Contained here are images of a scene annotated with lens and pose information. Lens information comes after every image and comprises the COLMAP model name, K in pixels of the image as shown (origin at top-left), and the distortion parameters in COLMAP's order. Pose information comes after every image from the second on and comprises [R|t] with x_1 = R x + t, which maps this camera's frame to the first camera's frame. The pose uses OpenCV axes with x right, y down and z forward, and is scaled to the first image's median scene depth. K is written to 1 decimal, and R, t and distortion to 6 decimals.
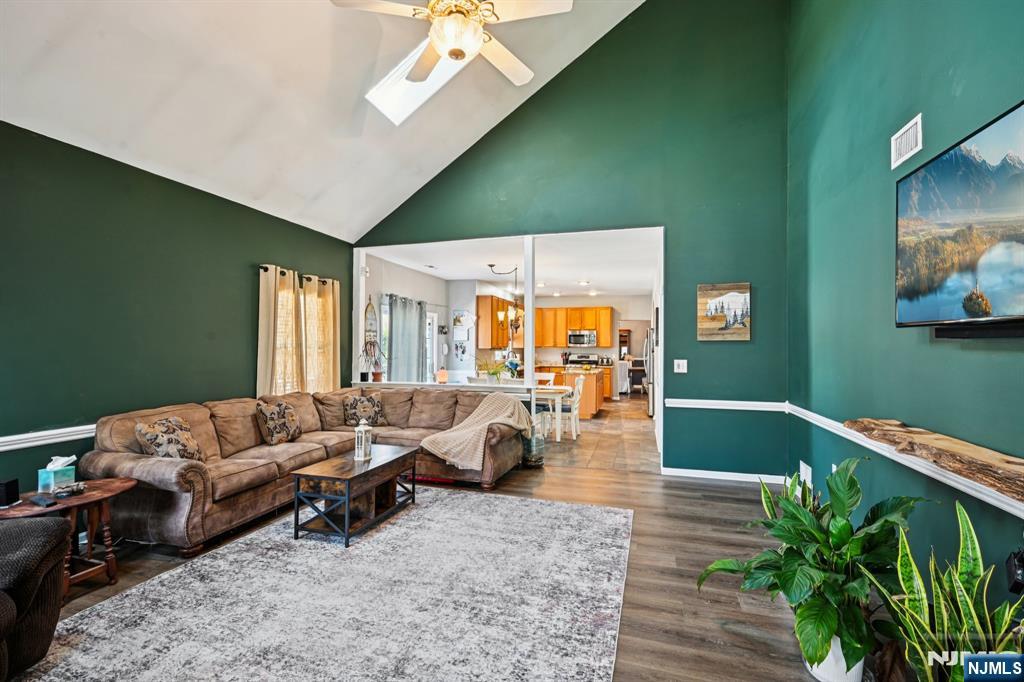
lens RADIAL K [[444.7, 0, 512.8], [0, 444.7, 338.6], [0, 0, 1]] dist [-0.002730, -0.000190]
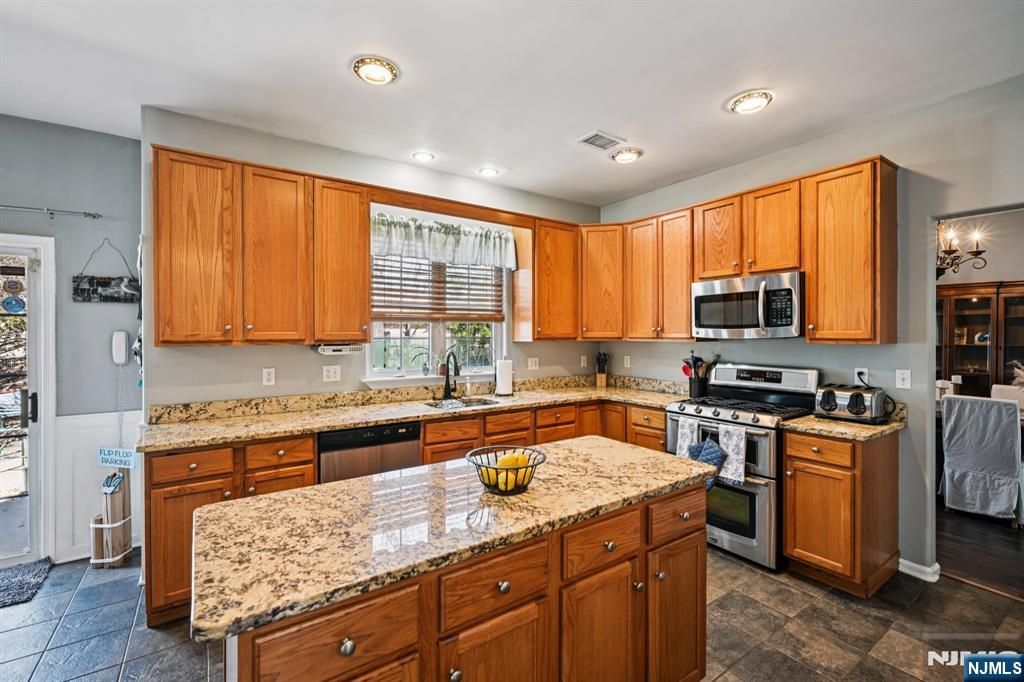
lens RADIAL K [[446.7, 0, 513.5], [0, 446.7, 336.0], [0, 0, 1]] dist [-0.000476, -0.000216]
pose [[0.781200, -0.002605, -0.624276, 0.584097], [0.014324, 0.999803, 0.013753, 0.029896], [0.624117, -0.019686, 0.781083, 1.911413]]
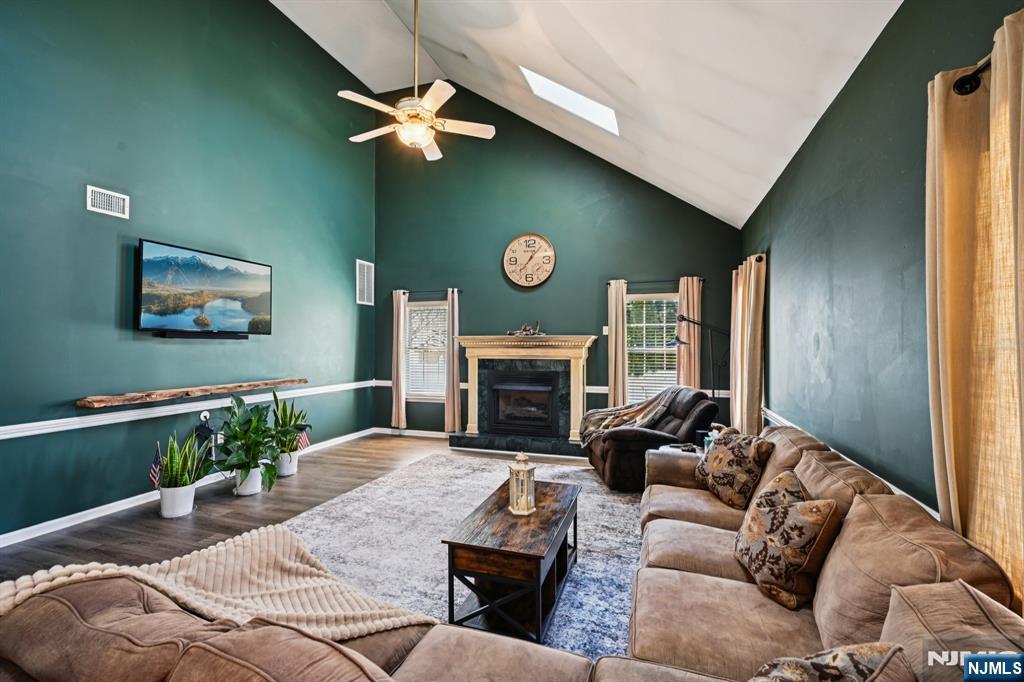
lens RADIAL K [[444.7, 0, 512.8], [0, 444.7, 338.6], [0, 0, 1]] dist [-0.002730, -0.000190]
pose [[-0.999612, -0.005580, 0.027304, -0.287718], [-0.006216, 0.999711, -0.023238, 0.019029], [-0.027167, -0.023398, -0.999357, 1.430909]]
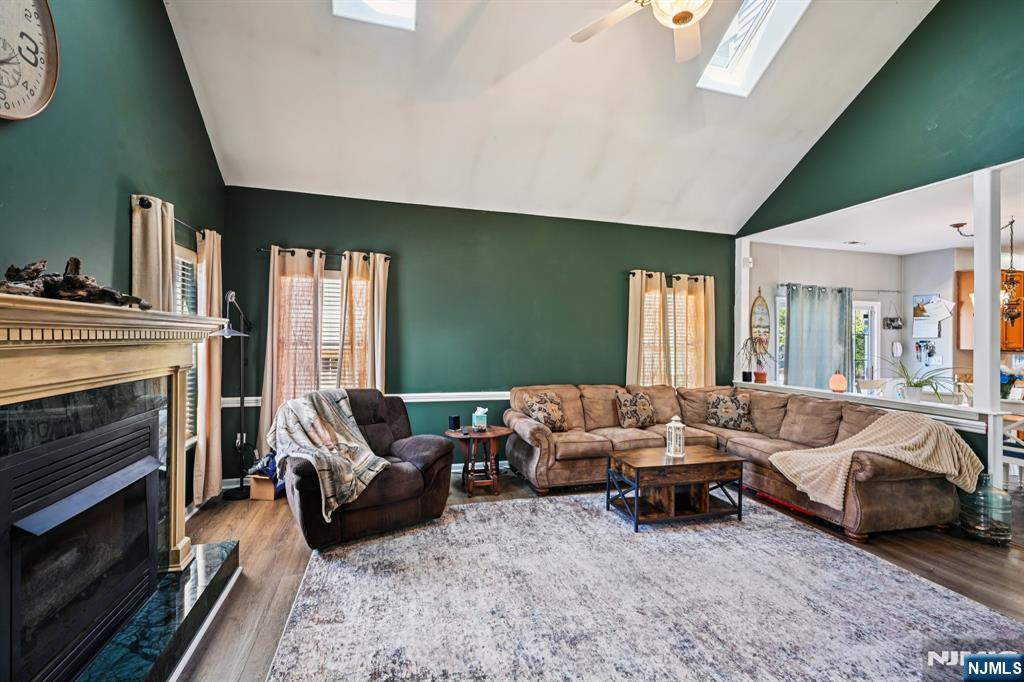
lens RADIAL K [[446.7, 0, 513.5], [0, 446.7, 336.0], [0, 0, 1]] dist [-0.000476, -0.000216]
pose [[0.541515, -0.001410, -0.840690, 0.261032], [0.001285, 0.999999, -0.000849, 0.002895], [0.840690, -0.000621, 0.541516, 0.130059]]
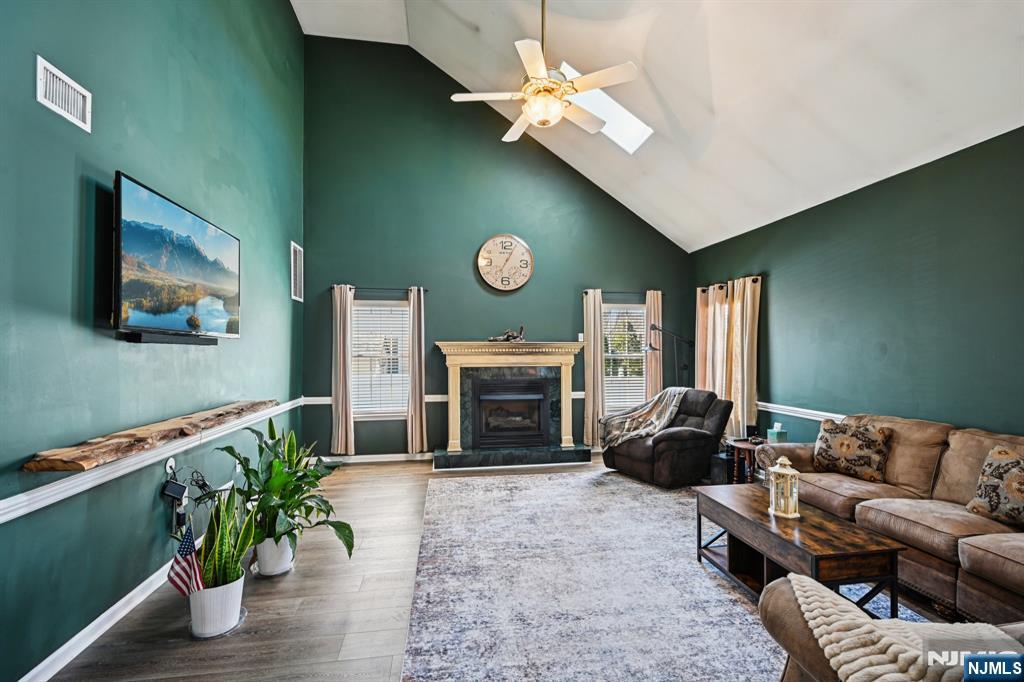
lens RADIAL K [[446.5, 0, 512.0], [0, 446.5, 341.0], [0, 0, 1]] dist [0.001055, 0.000353]
pose [[-0.898473, -0.012523, -0.438850, 0.303359], [0.002250, 0.999449, -0.033127, 0.018351], [0.439023, -0.030751, -0.897950, 1.229527]]
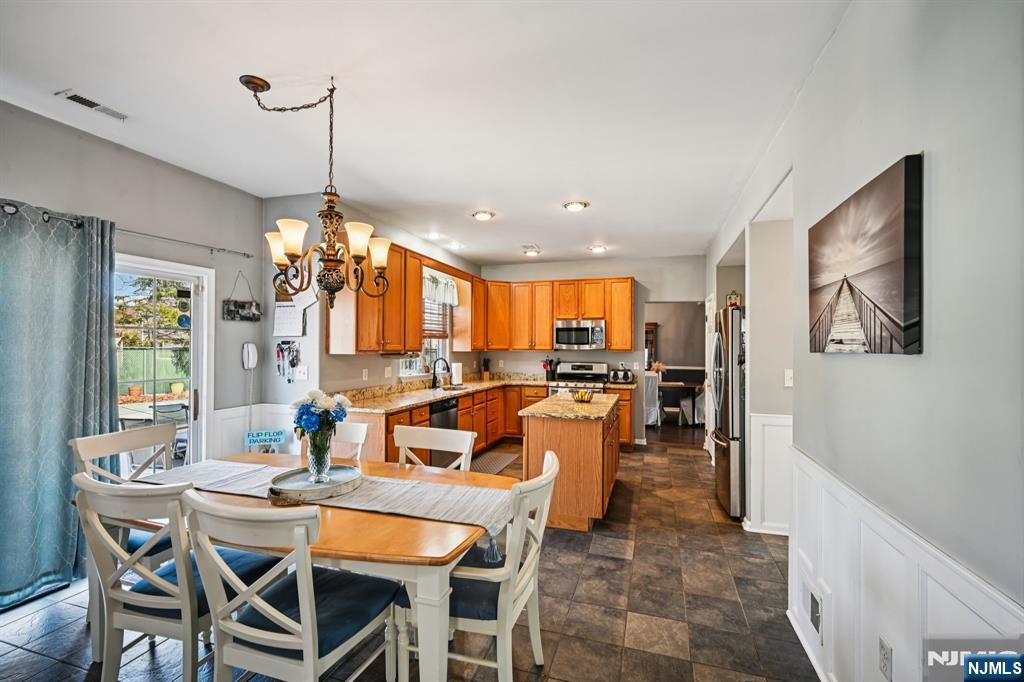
lens RADIAL K [[446.7, 0, 513.5], [0, 446.7, 336.0], [0, 0, 1]] dist [-0.000476, -0.000216]
pose [[0.999793, 0.000339, -0.020336, 0.229431], [-0.000507, 0.999966, -0.008270, 0.016337], [0.020332, 0.008279, 0.999759, 1.188982]]
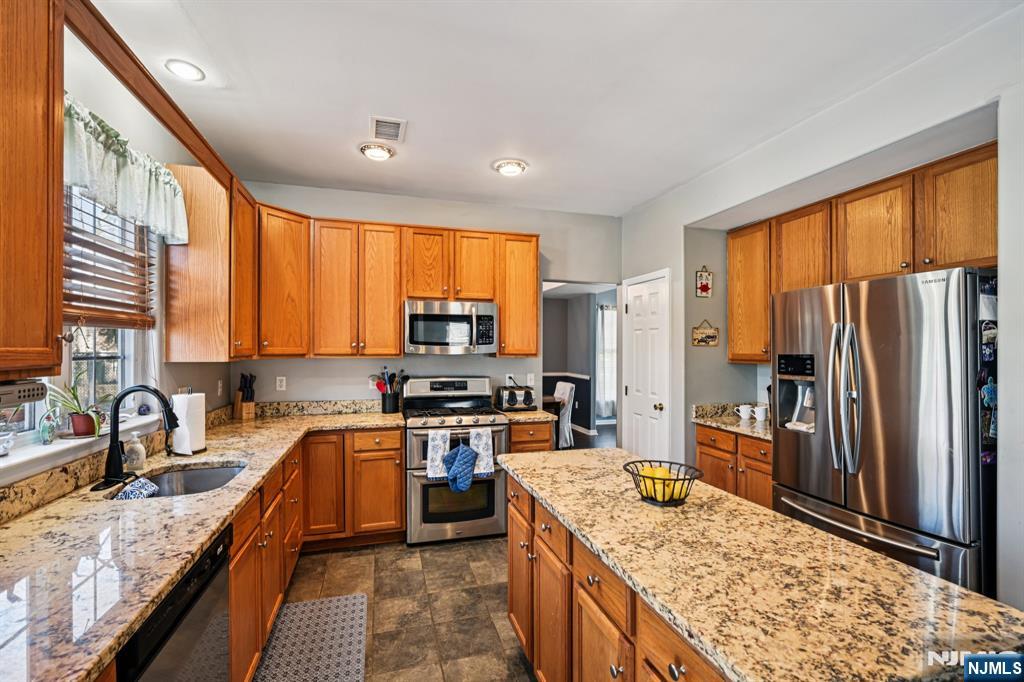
lens RADIAL K [[449.8, 0, 510.3], [0, 449.8, 347.9], [0, 0, 1]] dist [-0.000434, 0.000065]
pose [[0.841036, 0.000367, 0.540980, 0.055566], [-0.008996, 0.999871, 0.013307, 0.024991], [-0.540905, -0.016058, 0.840930, 1.937448]]
